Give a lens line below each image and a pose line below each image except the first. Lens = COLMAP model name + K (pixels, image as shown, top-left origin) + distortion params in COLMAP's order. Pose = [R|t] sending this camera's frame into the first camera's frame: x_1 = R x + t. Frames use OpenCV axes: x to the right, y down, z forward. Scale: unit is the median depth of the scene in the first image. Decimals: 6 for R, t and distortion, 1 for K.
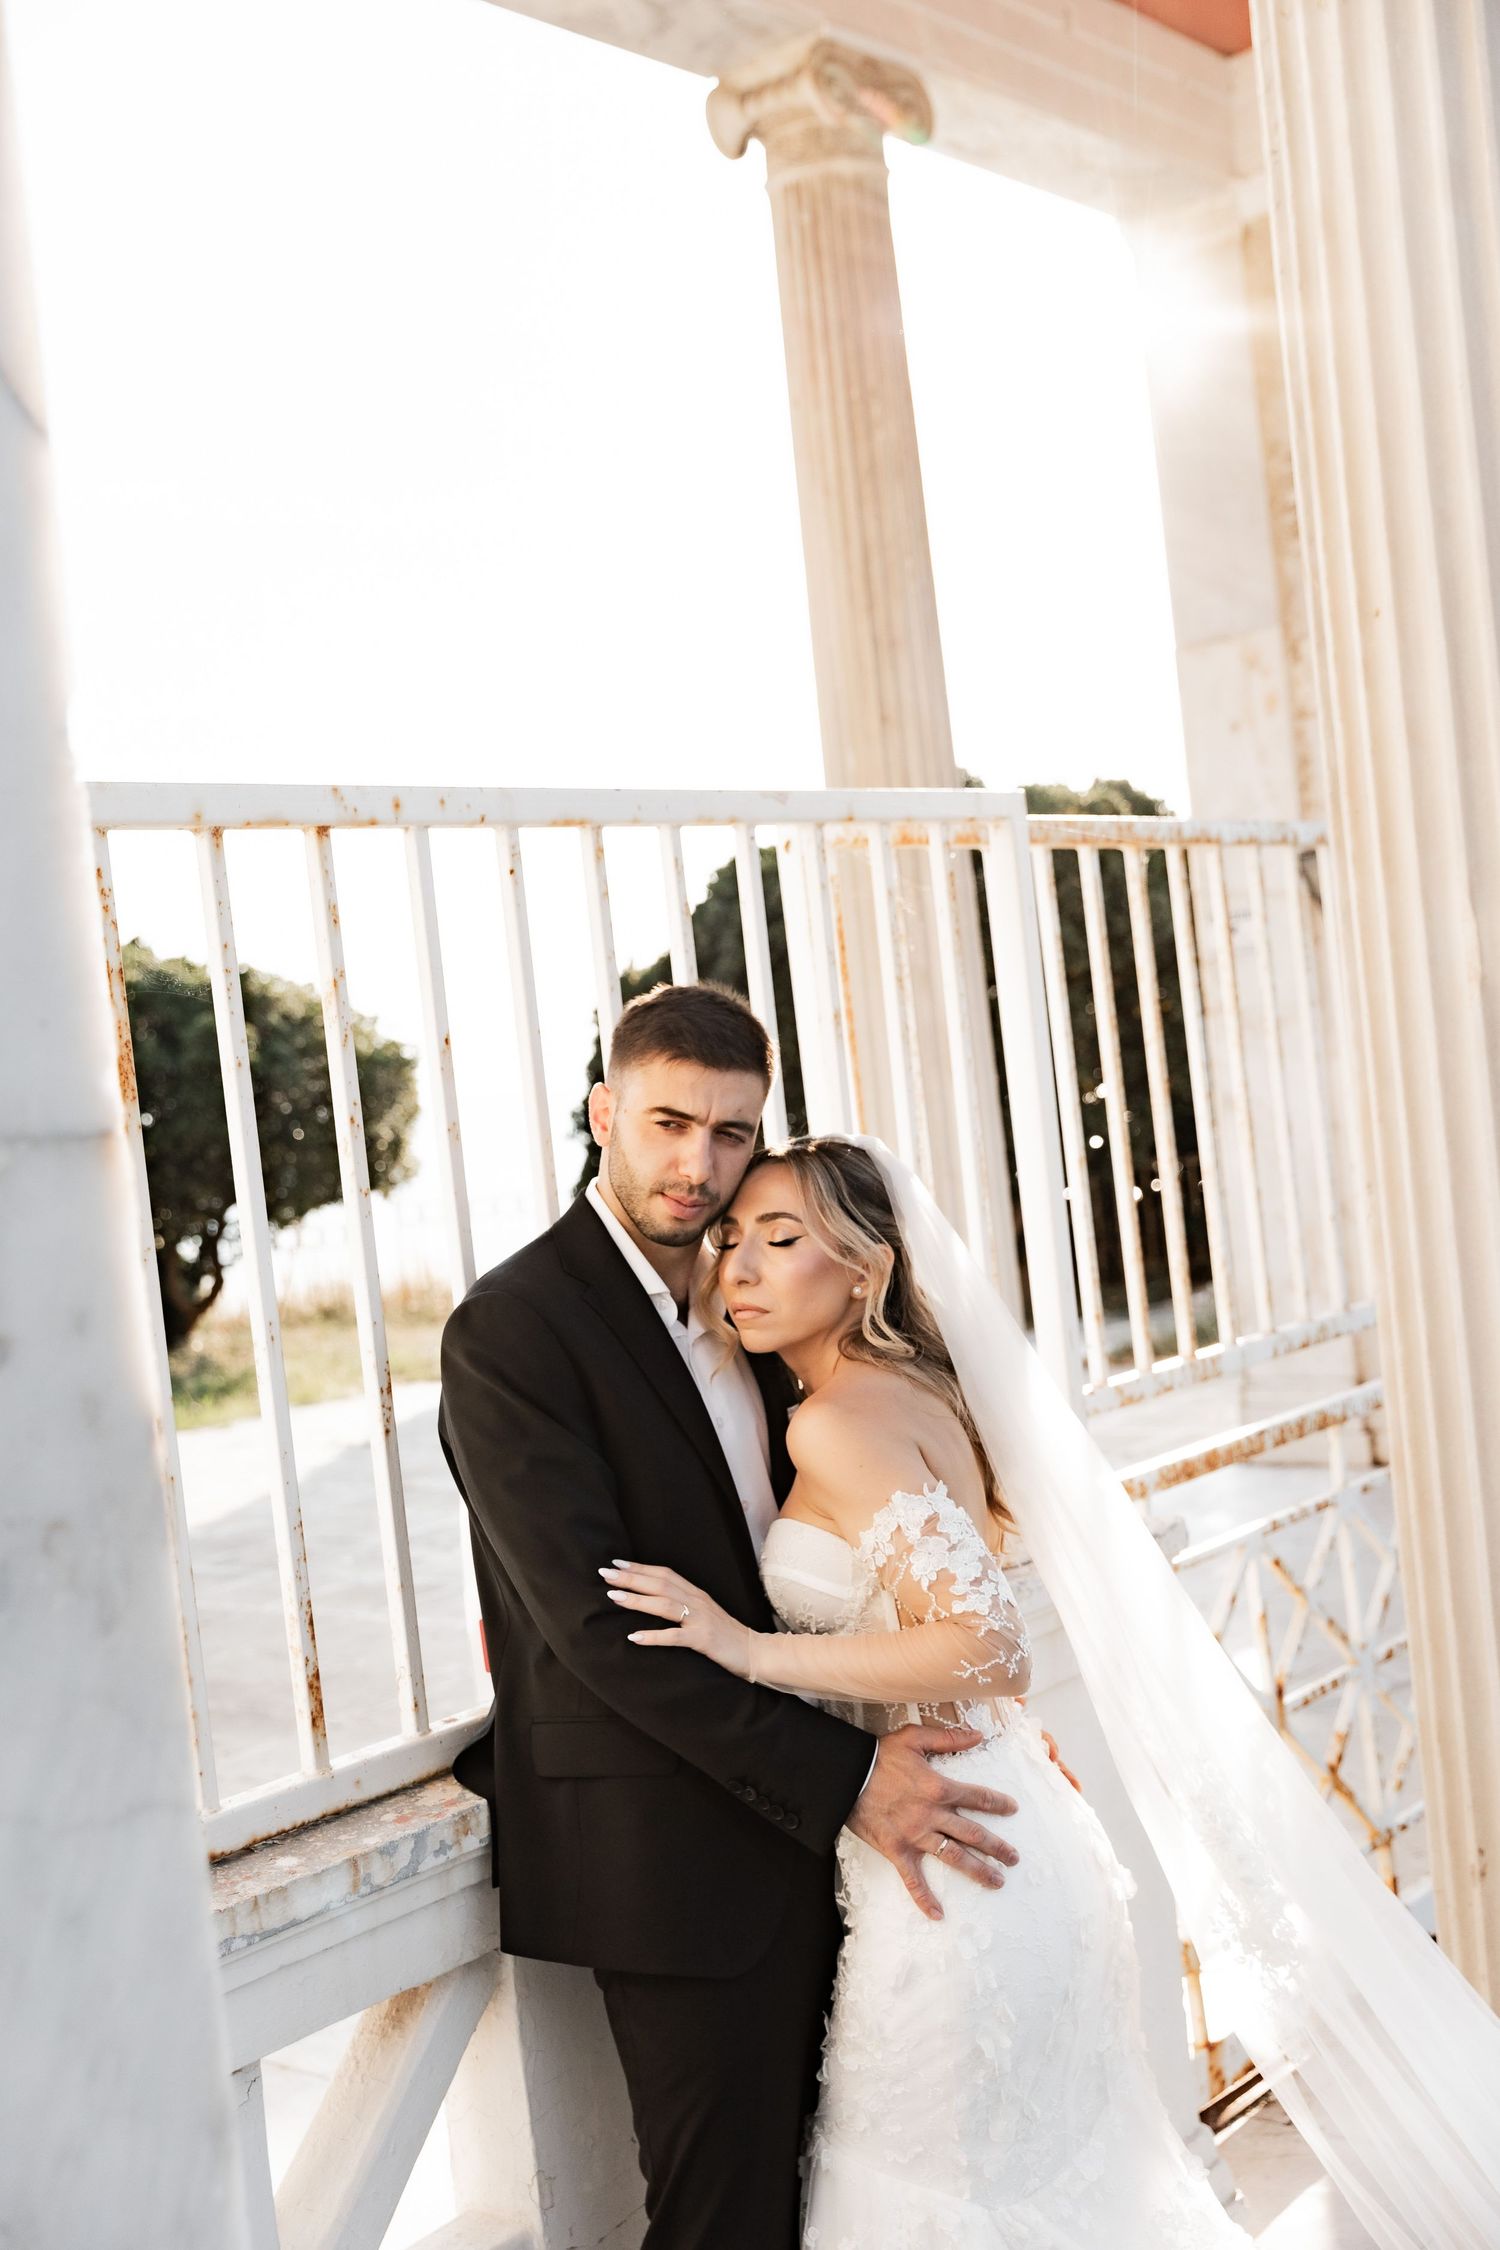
lens RADIAL K [[2651.9, 0, 750.0], [0, 2651.9, 1125.0], [0, 0, 1]] dist [0.012820, -0.039882]
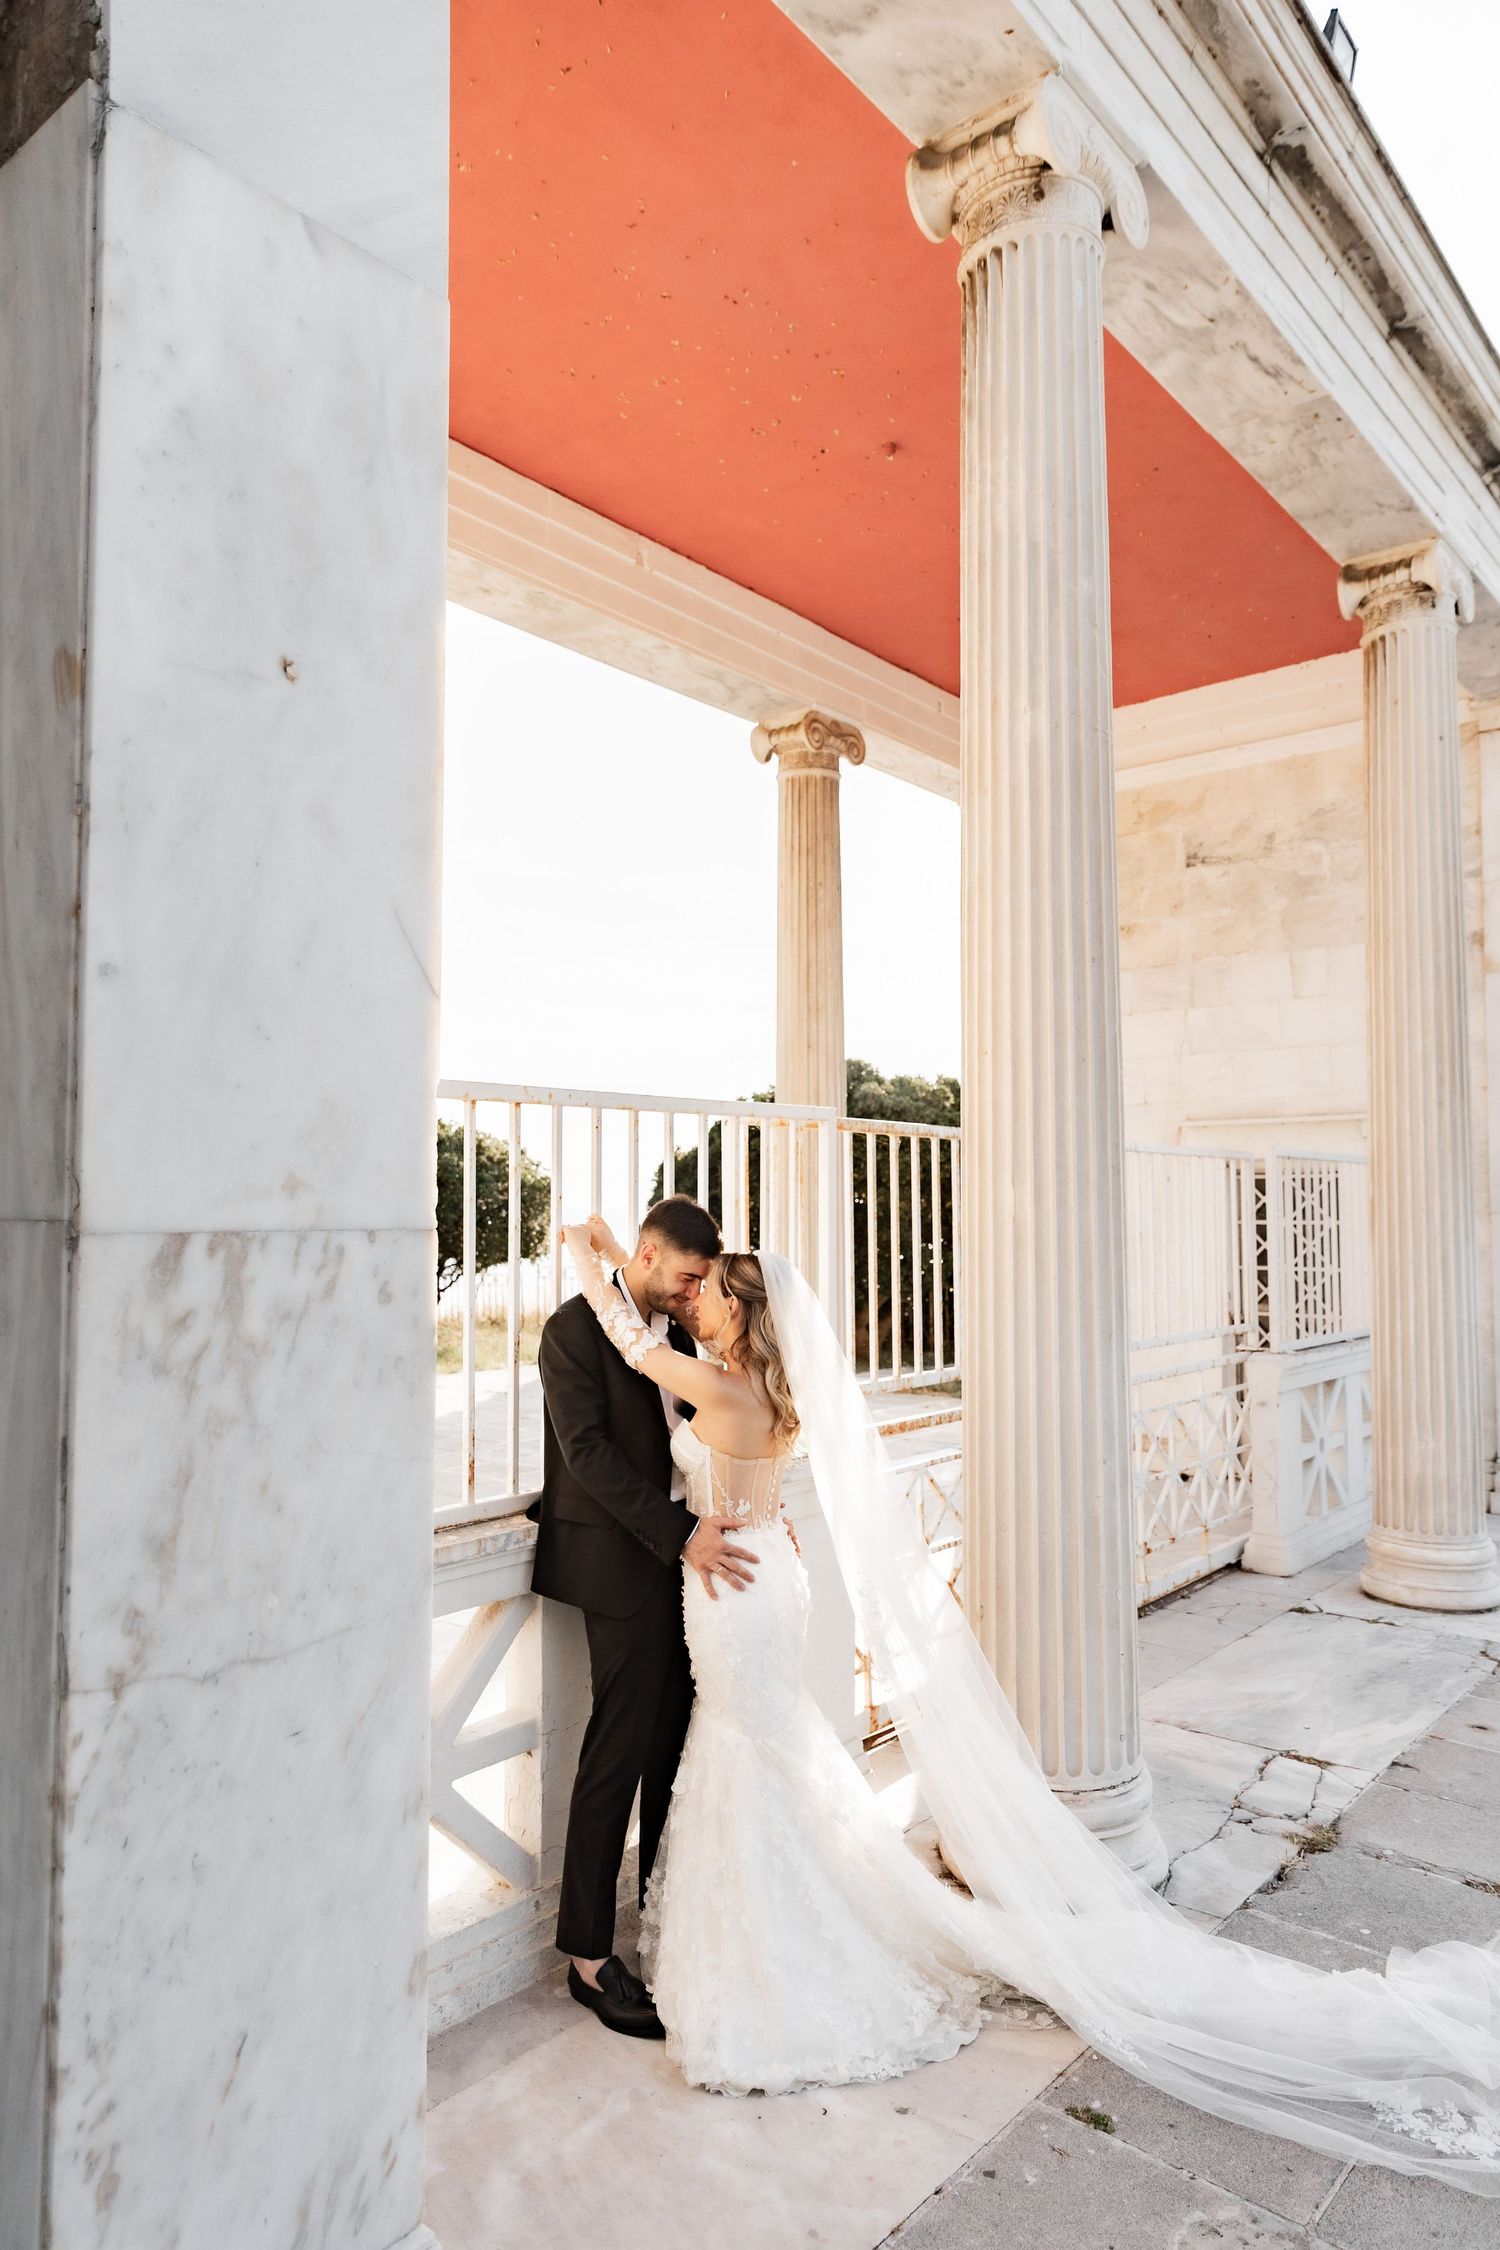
lens RADIAL K [[1512.9, 0, 750.0], [0, 1512.9, 1125.0], [0, 0, 1]] dist [0.019103, 0.001219]
pose [[0.994561, 0.104031, -0.005176, 0.033656], [-0.104119, 0.991549, -0.077388, -0.005963], [-0.002919, 0.077506, 0.996988, -0.215818]]
